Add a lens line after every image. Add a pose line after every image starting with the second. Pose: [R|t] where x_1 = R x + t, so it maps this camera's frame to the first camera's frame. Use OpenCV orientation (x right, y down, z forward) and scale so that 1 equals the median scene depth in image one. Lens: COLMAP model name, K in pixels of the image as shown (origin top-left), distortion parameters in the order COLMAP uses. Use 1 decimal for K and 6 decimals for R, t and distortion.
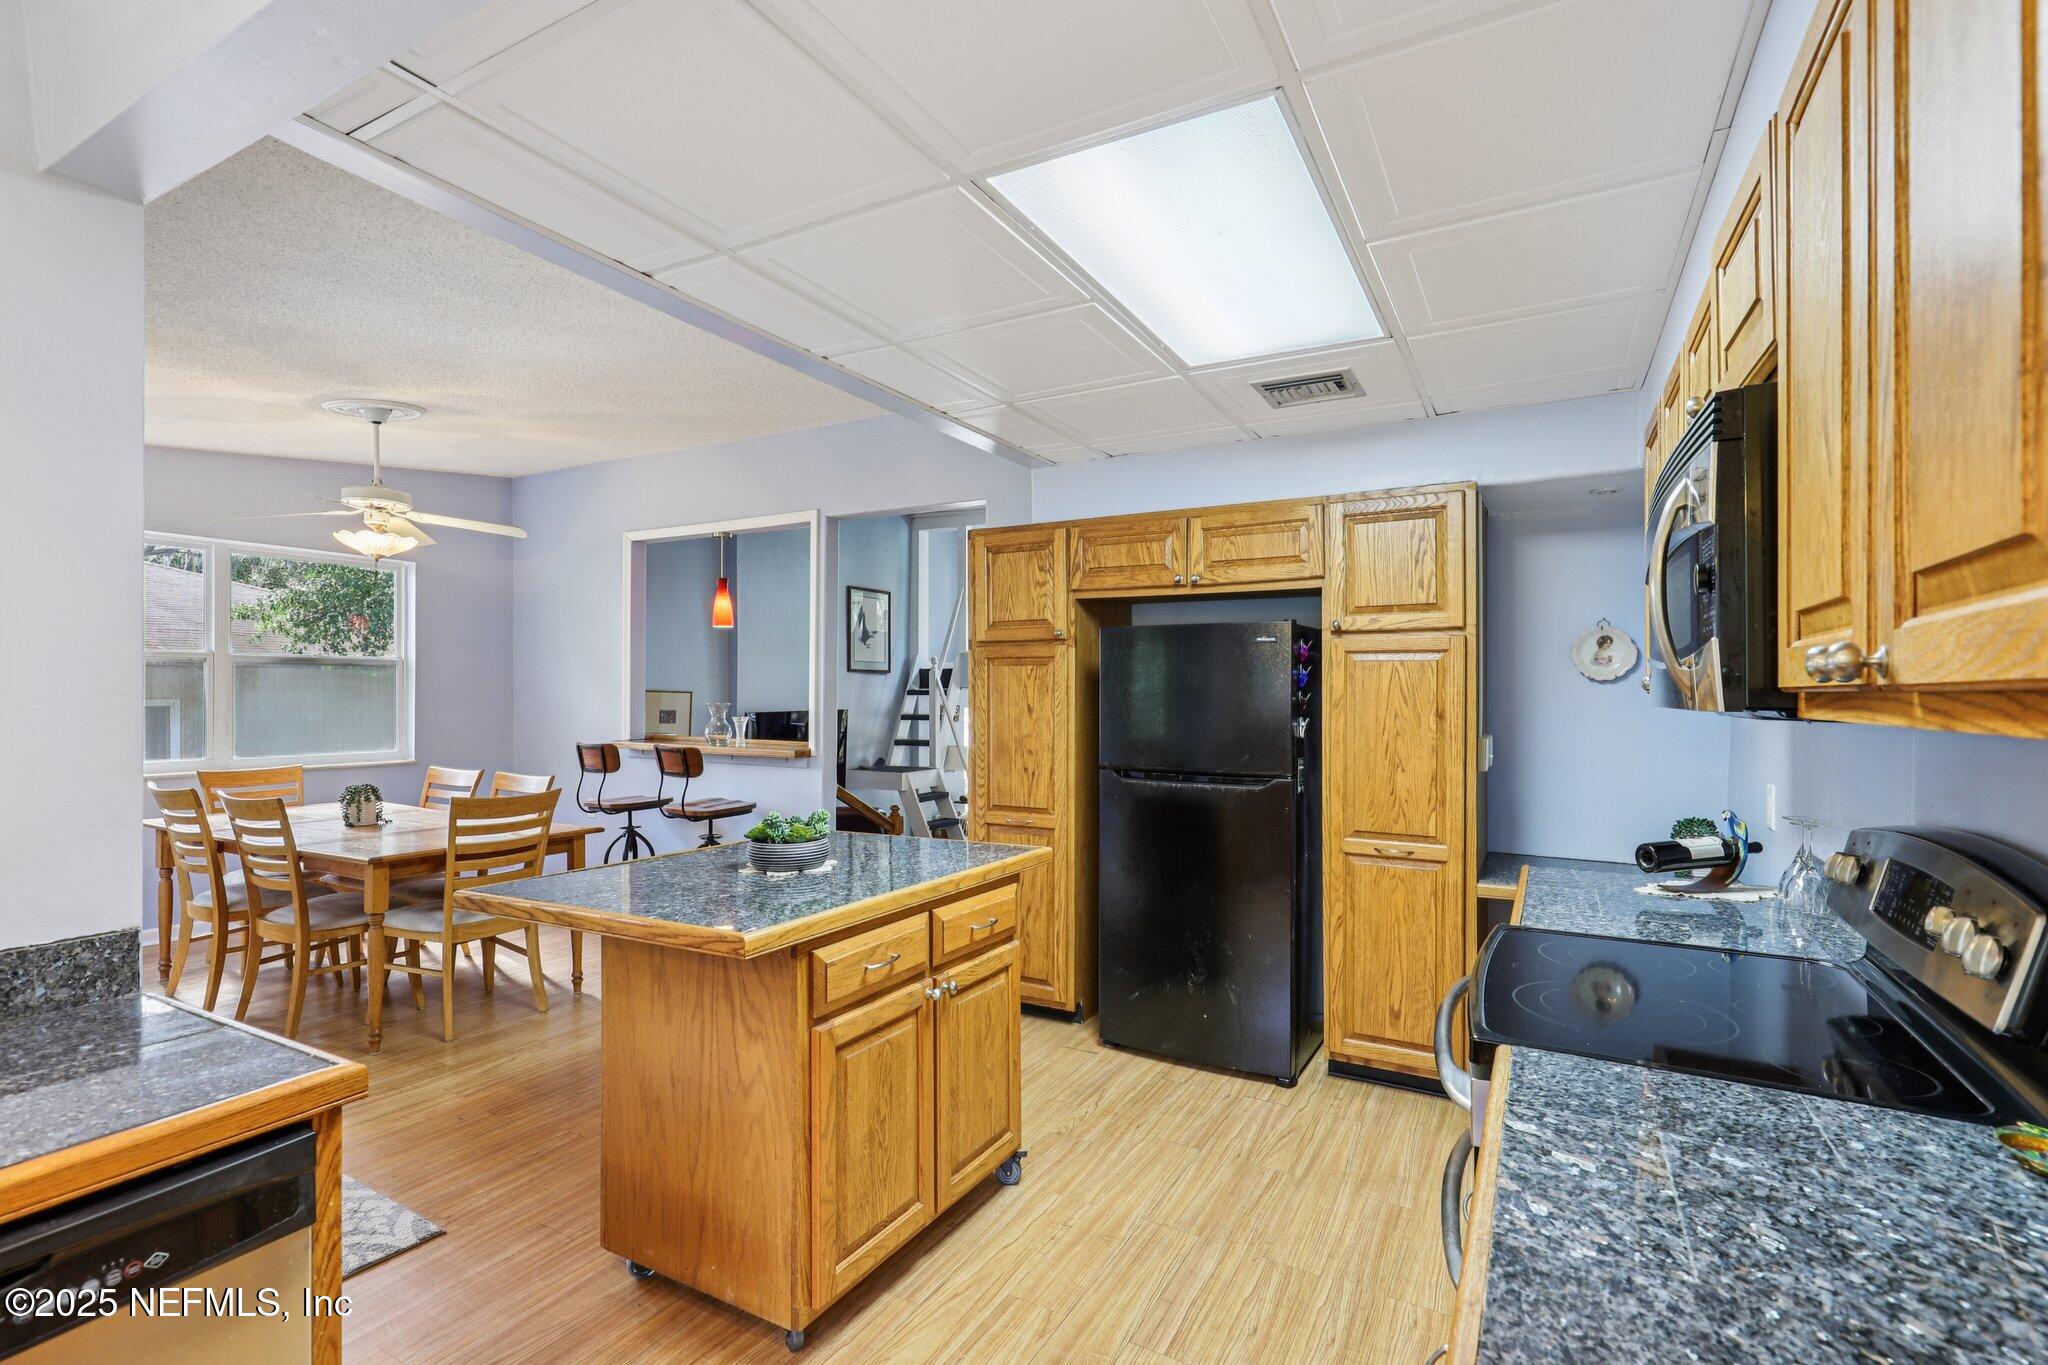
lens RADIAL K [[940.4, 0, 1025.5], [0, 940.4, 686.0], [0, 0, 1]] dist [-0.000311, 0.000171]
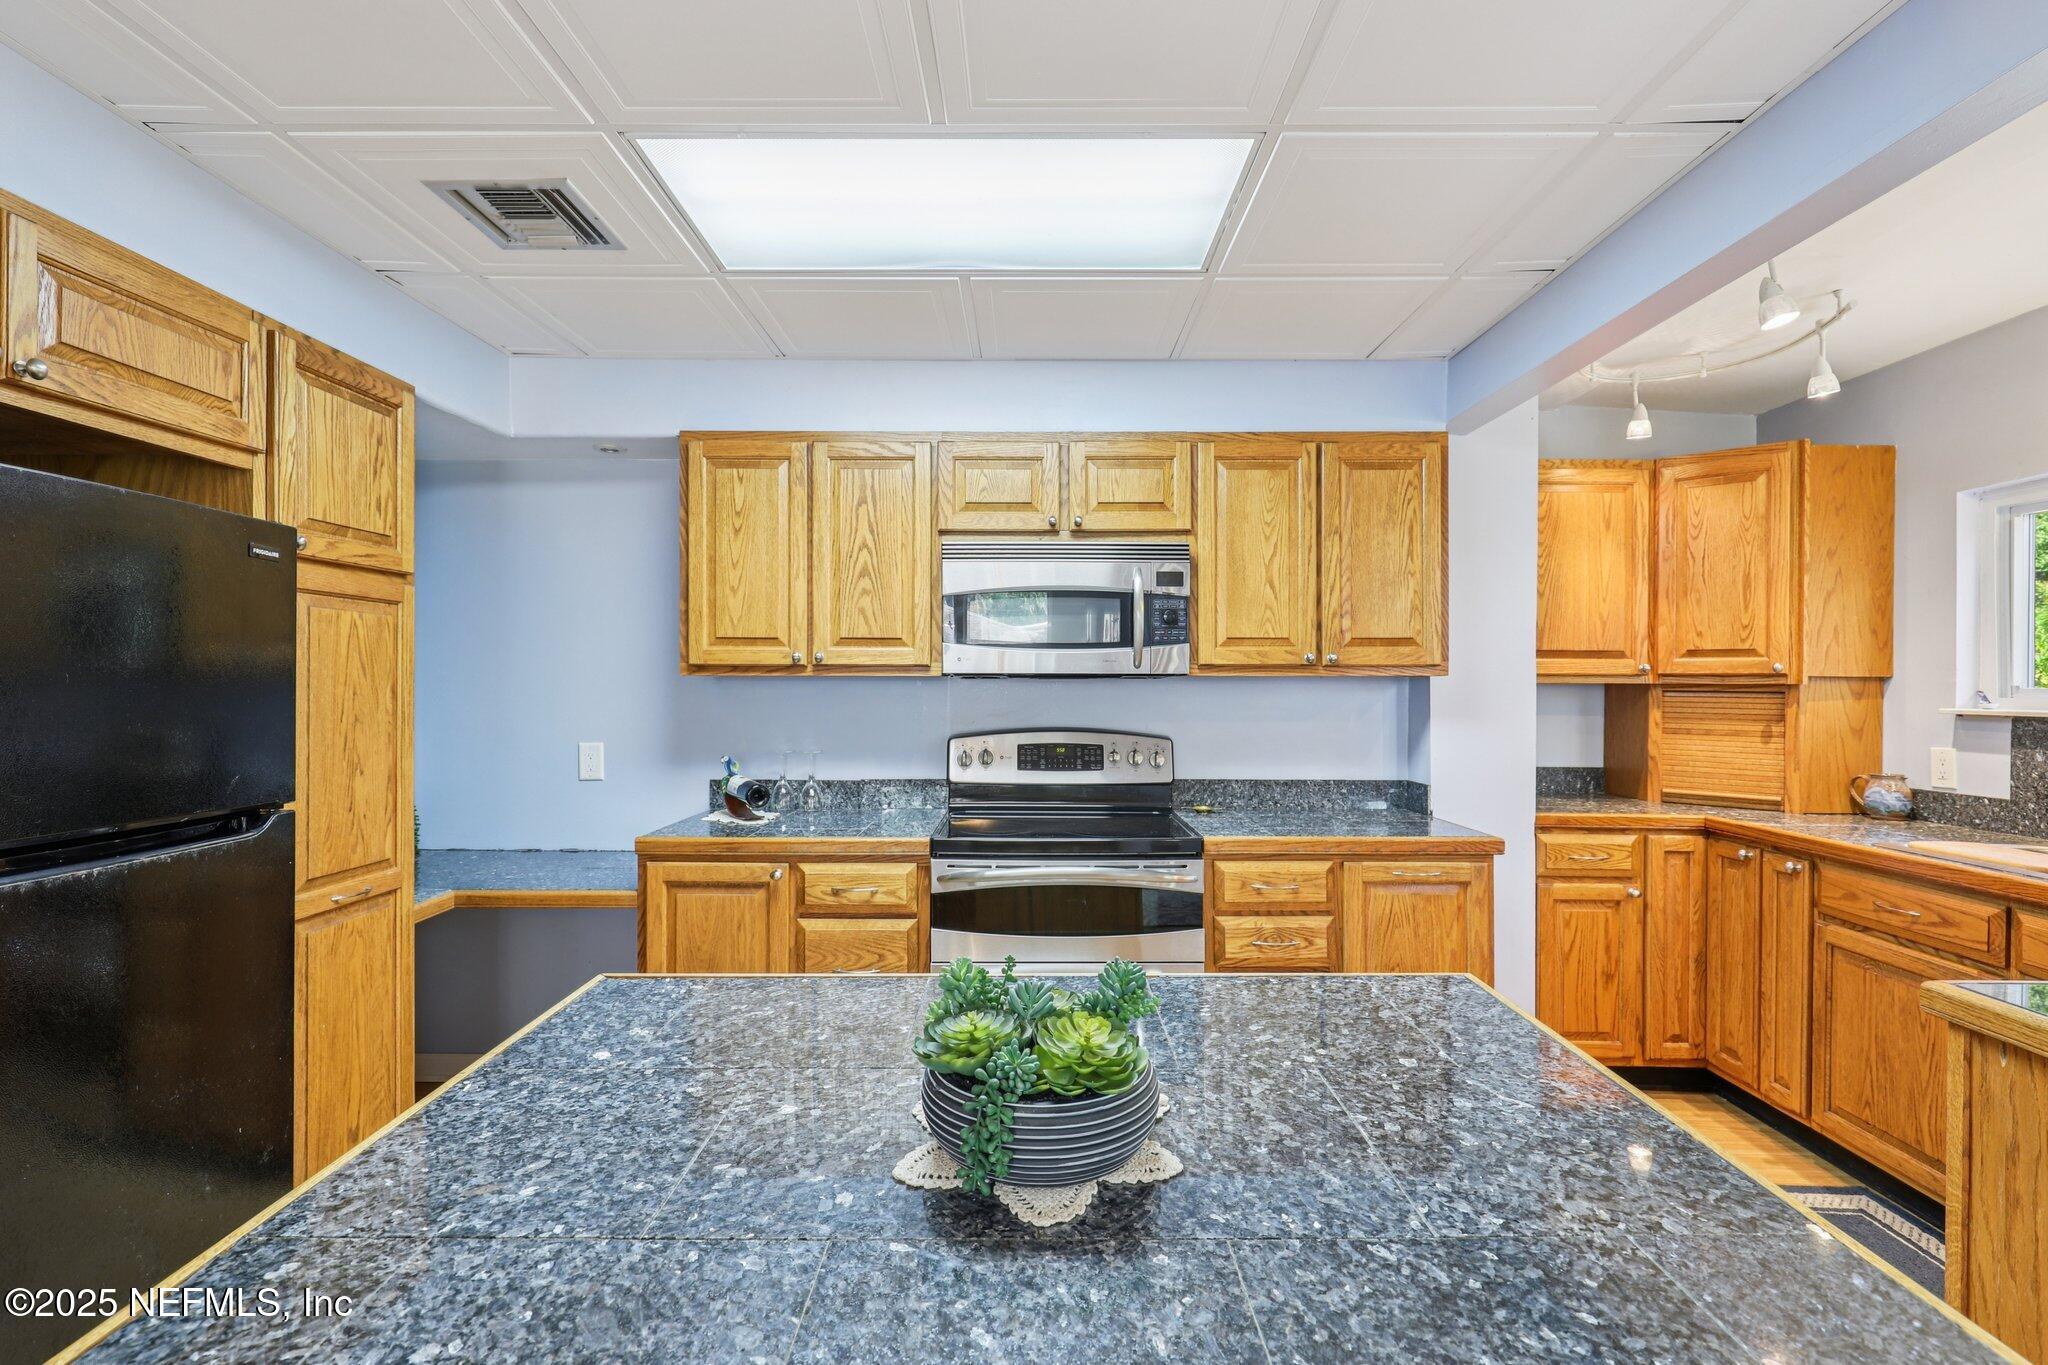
lens RADIAL K [[940.4, 0, 1032.1], [0, 940.4, 683.7], [0, 0, 1]] dist [-0.000311, 0.000171]
pose [[-0.484430, -0.008453, 0.874789, -0.428633], [-0.011138, 0.999932, 0.003494, 0.017356], [-0.874759, -0.008051, -0.484492, 0.902629]]
